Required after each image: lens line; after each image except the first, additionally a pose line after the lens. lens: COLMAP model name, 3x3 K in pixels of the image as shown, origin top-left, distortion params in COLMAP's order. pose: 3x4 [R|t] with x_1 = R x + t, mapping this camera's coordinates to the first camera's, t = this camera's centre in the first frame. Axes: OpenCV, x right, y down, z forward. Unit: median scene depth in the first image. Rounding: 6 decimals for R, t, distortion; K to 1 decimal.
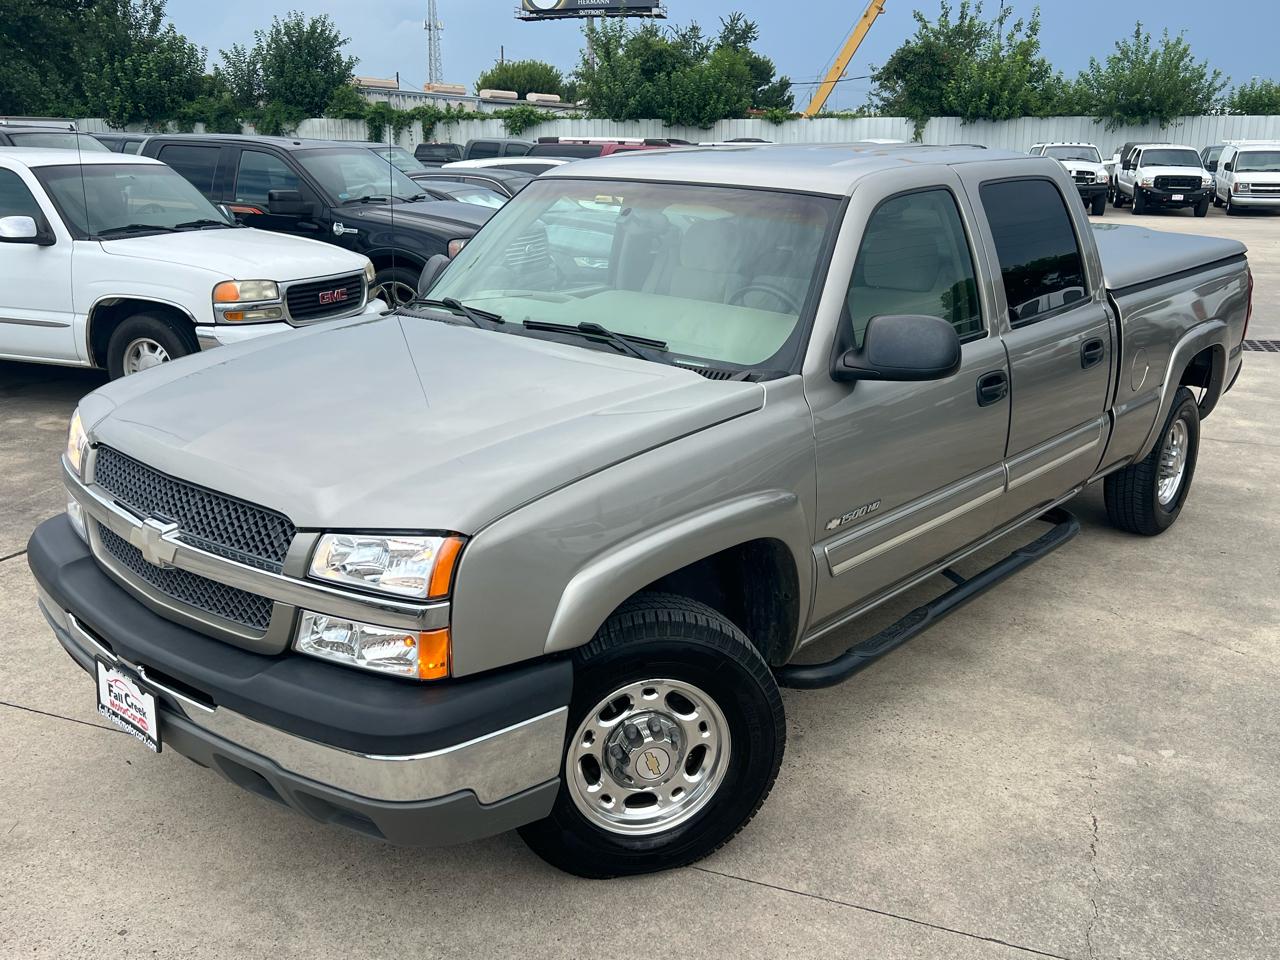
lens RADIAL K [[1172.7, 0, 637.5], [0, 1172.7, 474.0], [0, 0, 1]] dist [0.050594, -0.067728]
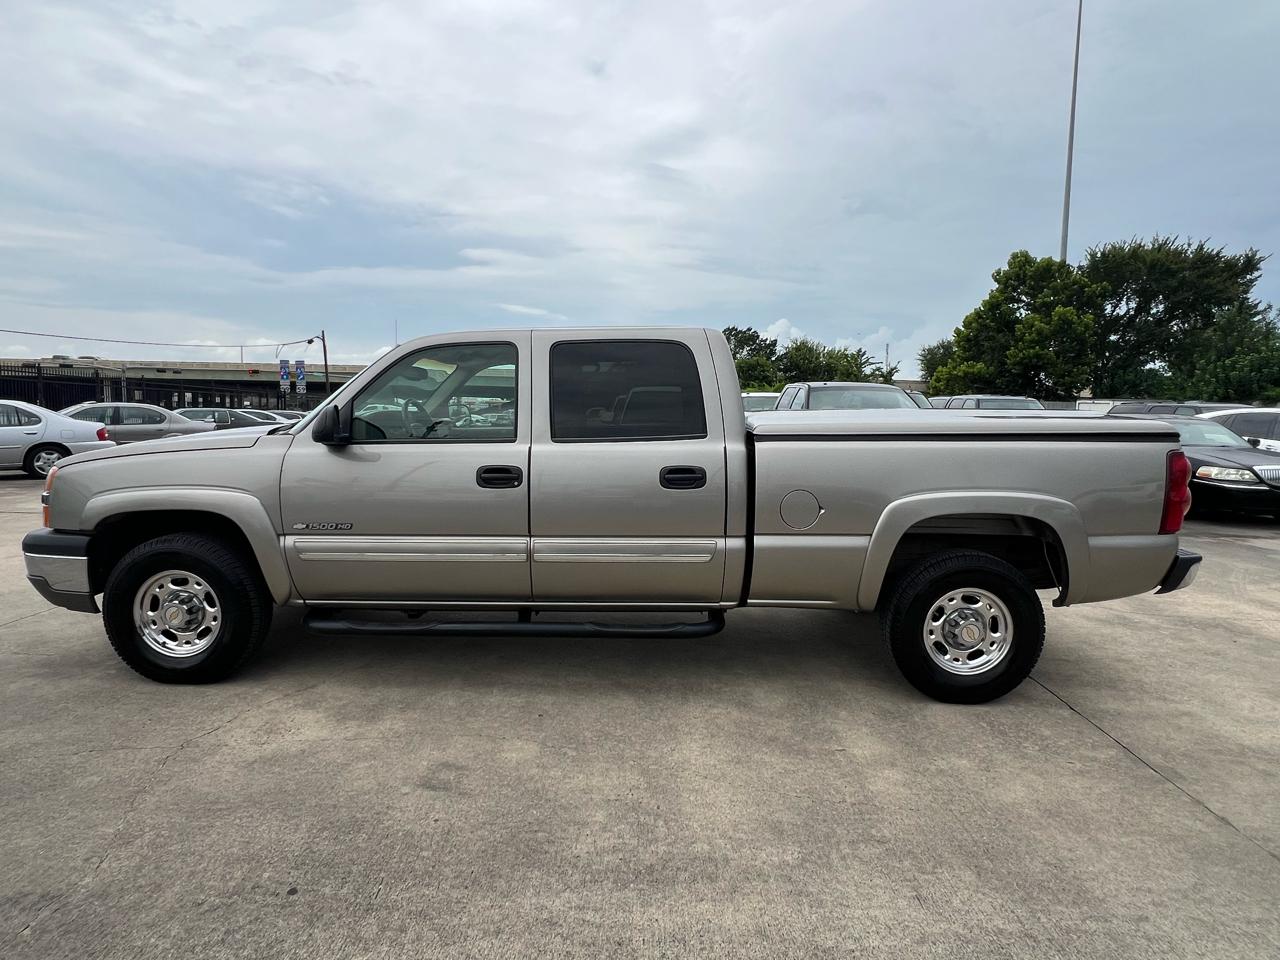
lens RADIAL K [[711.3, 0, 634.4], [0, 711.3, 481.5], [0, 0, 1]] dist [-0.001616, -0.003494]
pose [[0.646718, 0.073781, -0.759153, 1.343779], [-0.215973, 0.972290, -0.089491, -0.034500], [0.731513, 0.221832, 0.644732, 0.738605]]
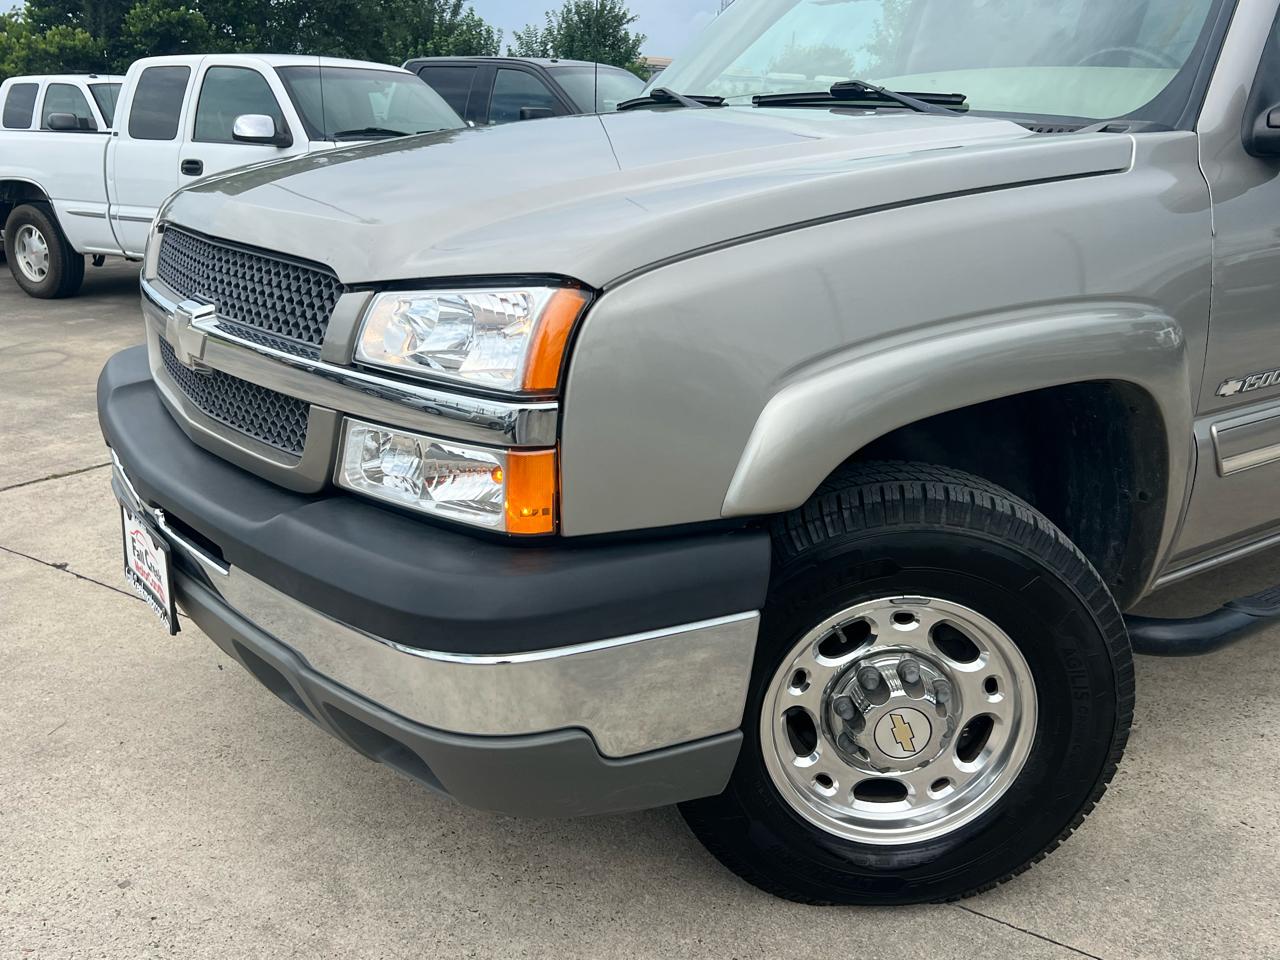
lens RADIAL K [[1175.5, 0, 636.6], [0, 1175.5, 490.9], [0, 0, 1]] dist [0.053503, -0.087826]
pose [[0.972516, 0.062337, -0.224335, 0.007745], [-0.058041, 0.997983, 0.025699, 0.106642], [0.225485, -0.011972, 0.974173, 0.349911]]
